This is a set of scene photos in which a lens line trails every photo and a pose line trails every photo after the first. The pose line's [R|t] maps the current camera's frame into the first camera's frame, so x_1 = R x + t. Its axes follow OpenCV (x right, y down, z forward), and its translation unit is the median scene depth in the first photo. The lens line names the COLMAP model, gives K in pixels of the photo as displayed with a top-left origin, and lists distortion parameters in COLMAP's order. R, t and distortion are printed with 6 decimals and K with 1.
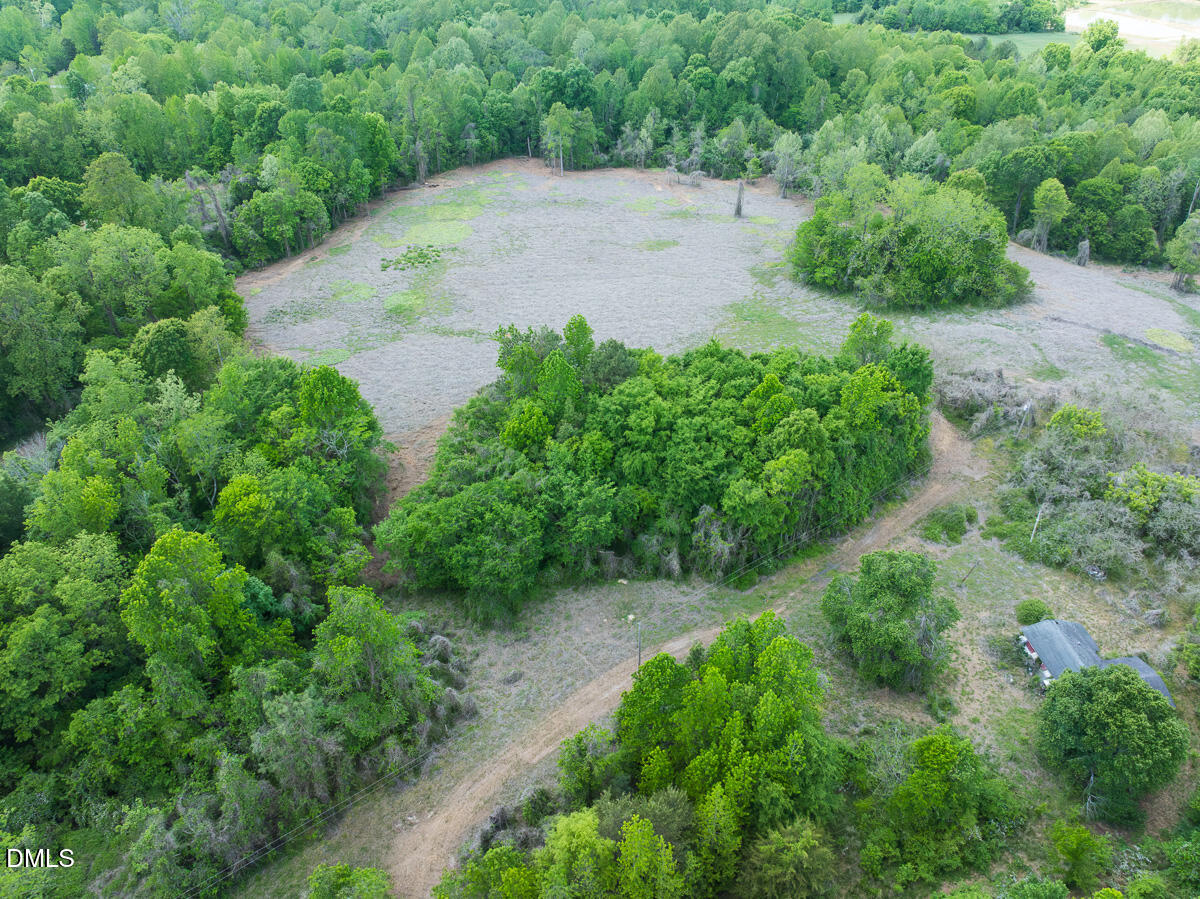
lens RADIAL K [[836.7, 0, 595.9], [0, 836.7, 453.3], [0, 0, 1]] dist [-0.041562, 0.026004]
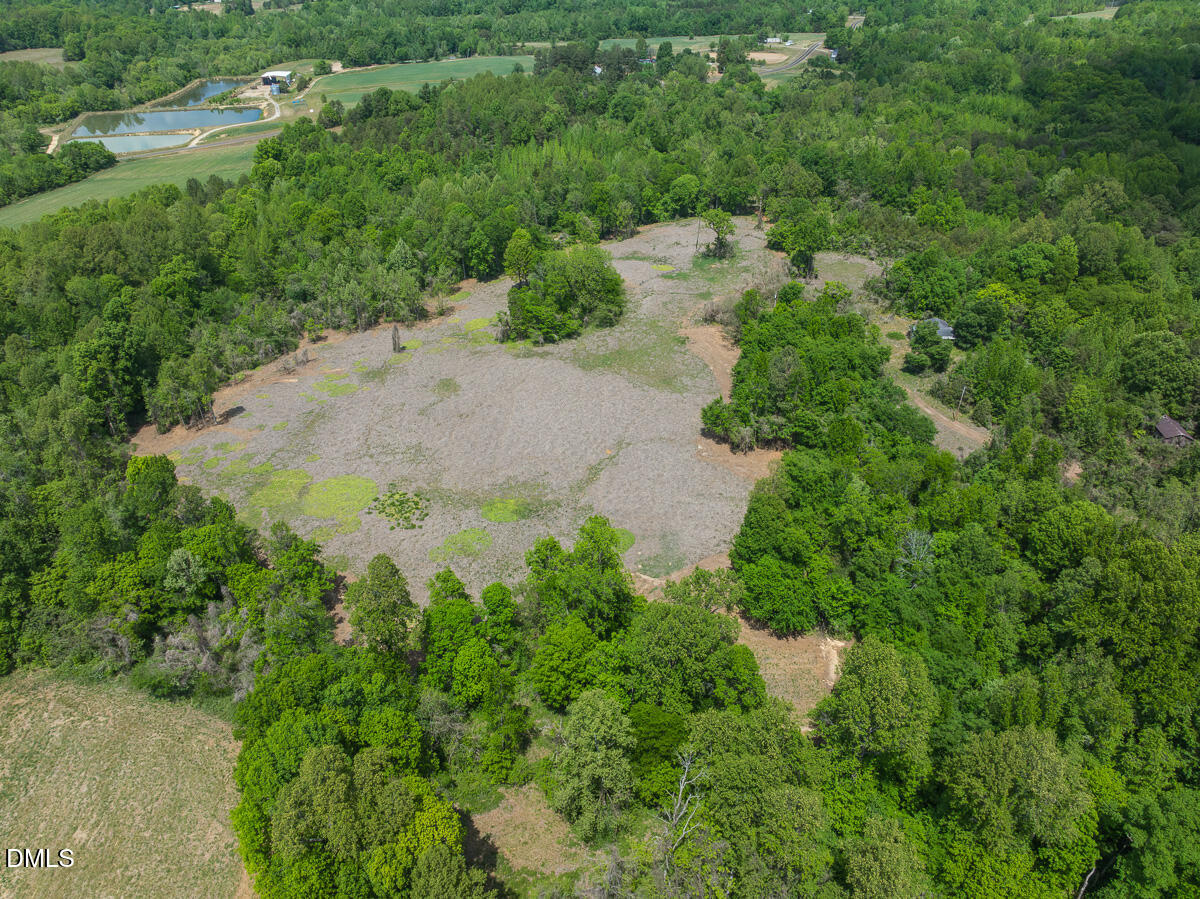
lens RADIAL K [[836.7, 0, 595.9], [0, 836.7, 453.3], [0, 0, 1]] dist [-0.041562, 0.026004]
pose [[0.170593, -0.538874, 0.824932, -1.052976], [0.598331, 0.721831, 0.347792, -0.537385], [-0.782878, 0.434252, 0.445564, 0.403291]]
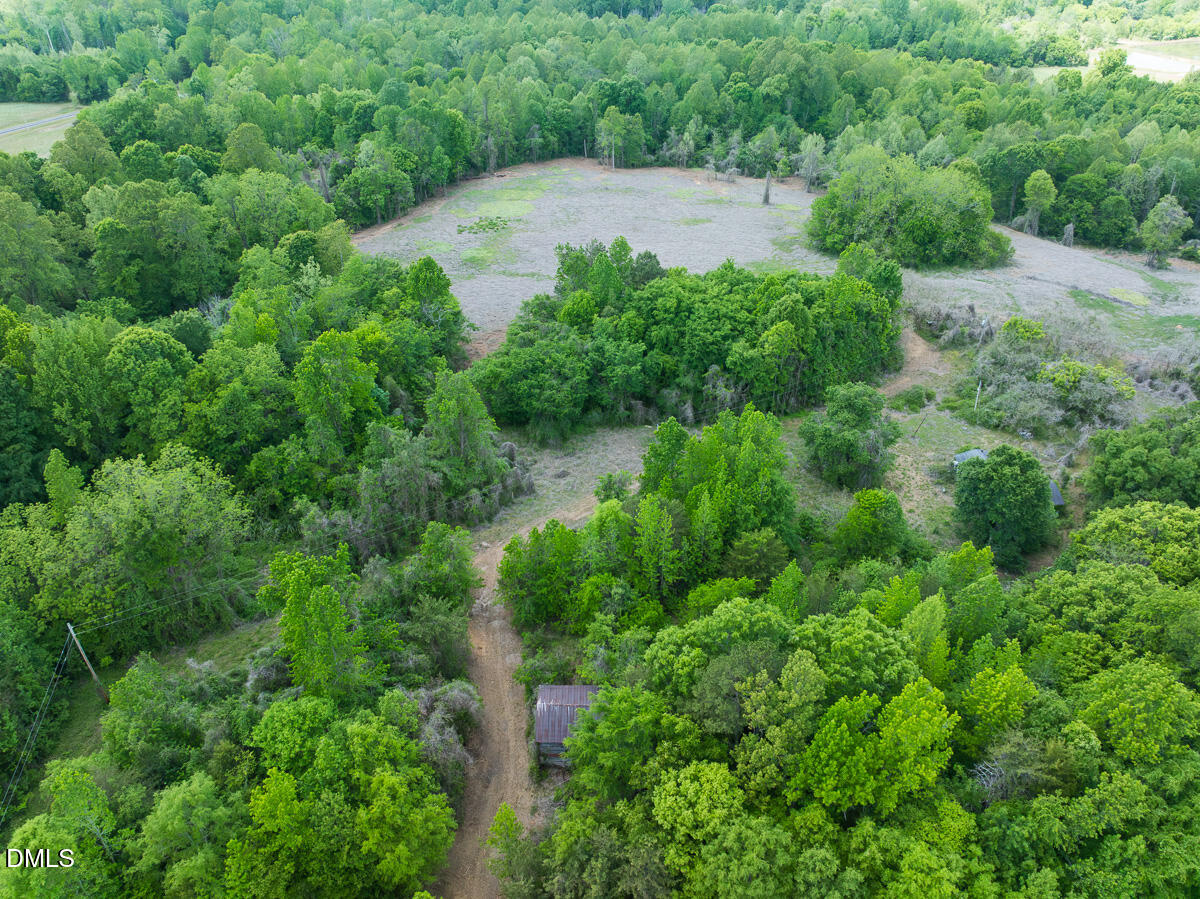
lens RADIAL K [[836.7, 0, 595.9], [0, 836.7, 453.3], [0, 0, 1]] dist [-0.041562, 0.026004]
pose [[0.998034, 0.036903, -0.050666, 0.010727], [-0.039303, 0.998111, -0.047211, 0.151843], [0.048828, 0.049110, 0.997599, -0.168478]]
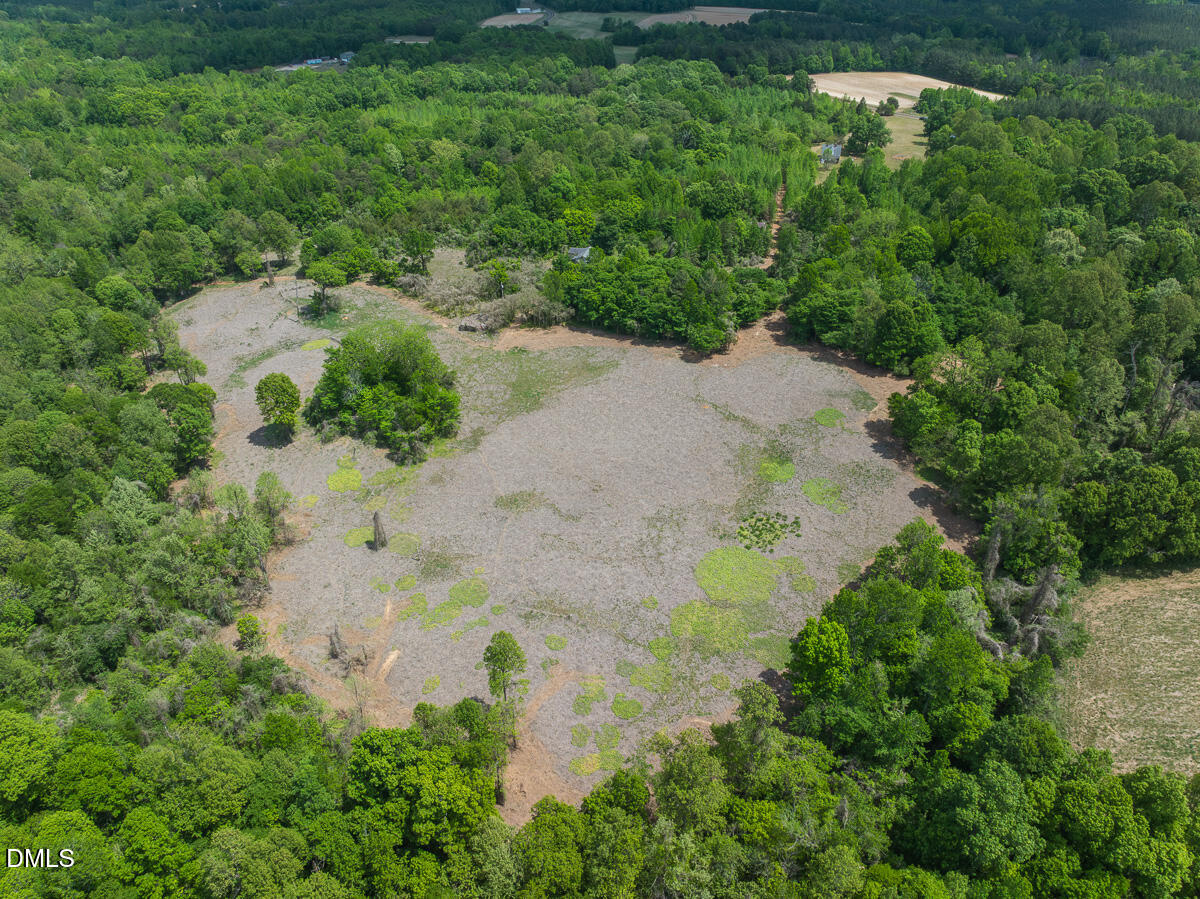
lens RADIAL K [[836.7, 0, 595.9], [0, 836.7, 453.3], [0, 0, 1]] dist [-0.041562, 0.026004]
pose [[-0.934371, -0.183109, 0.305651, -0.347470], [0.224064, 0.365020, 0.903635, -1.312661], [-0.277032, 0.912815, -0.300036, 1.404984]]
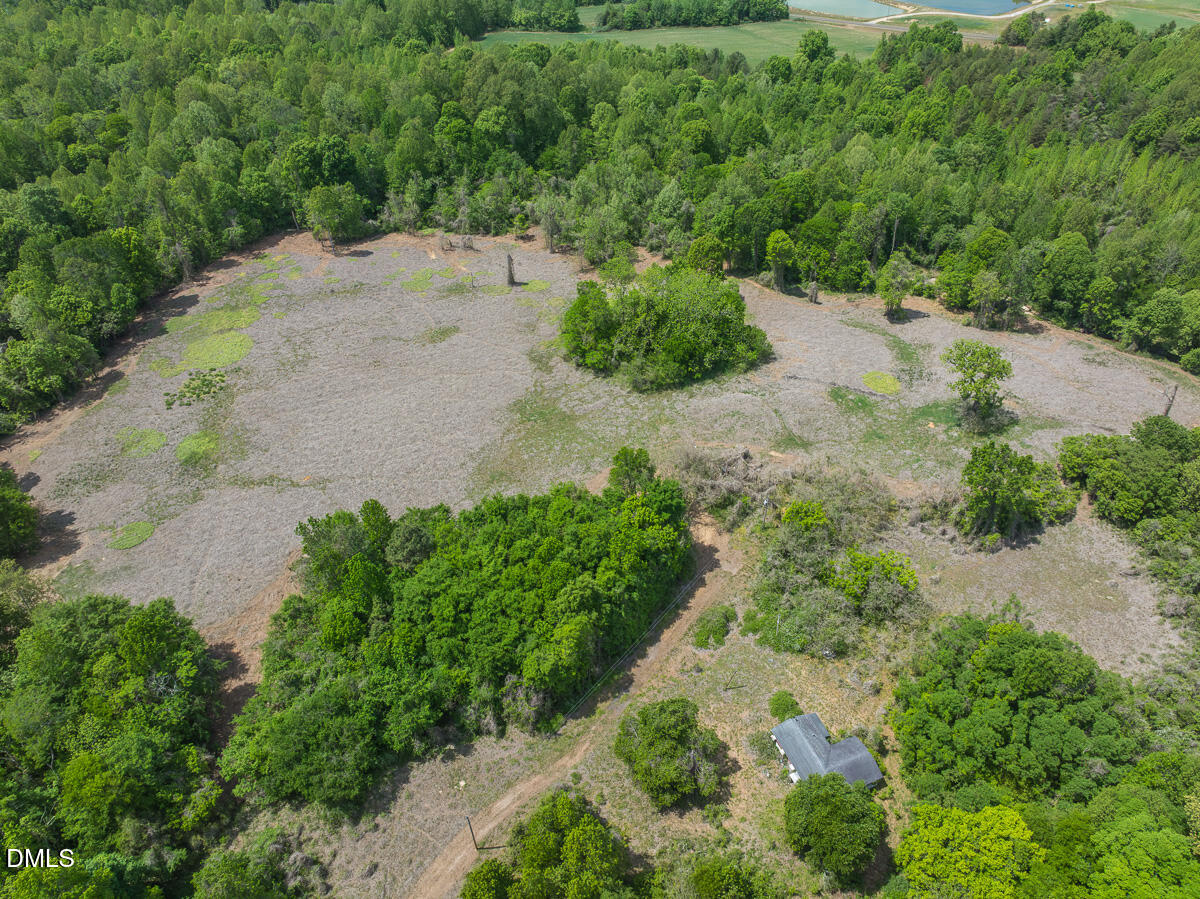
lens RADIAL K [[836.7, 0, 595.9], [0, 836.7, 453.3], [0, 0, 1]] dist [-0.041562, 0.026004]
pose [[0.966405, -0.170081, 0.192704, 0.043015], [0.157146, 0.984277, 0.080643, -0.180226], [-0.203390, -0.047651, 0.977938, -0.086408]]
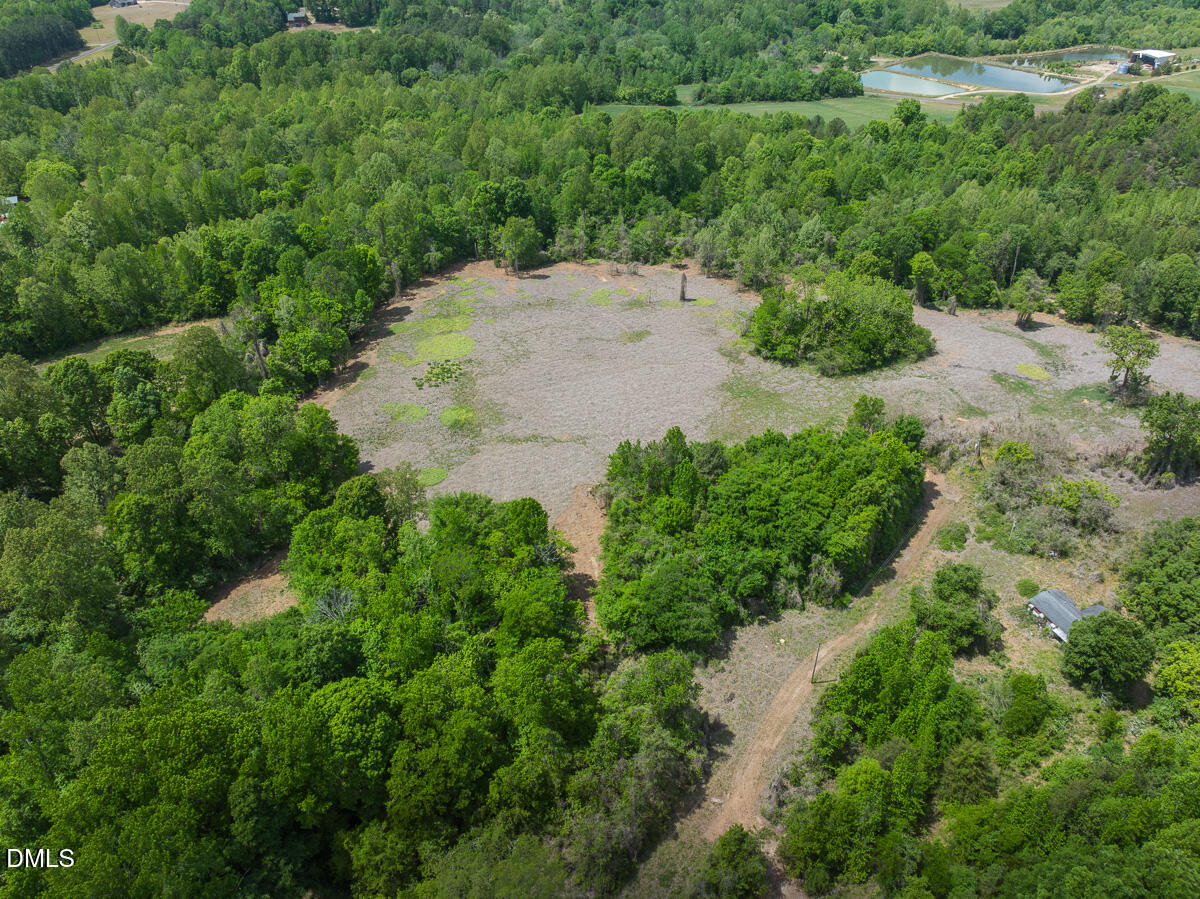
lens RADIAL K [[836.7, 0, 595.9], [0, 836.7, 453.3], [0, 0, 1]] dist [-0.041562, 0.026004]
pose [[0.970286, -0.144612, 0.193990, -0.277557], [0.150685, 0.988438, -0.016841, -0.080636], [-0.189312, 0.045572, 0.980859, -0.197455]]
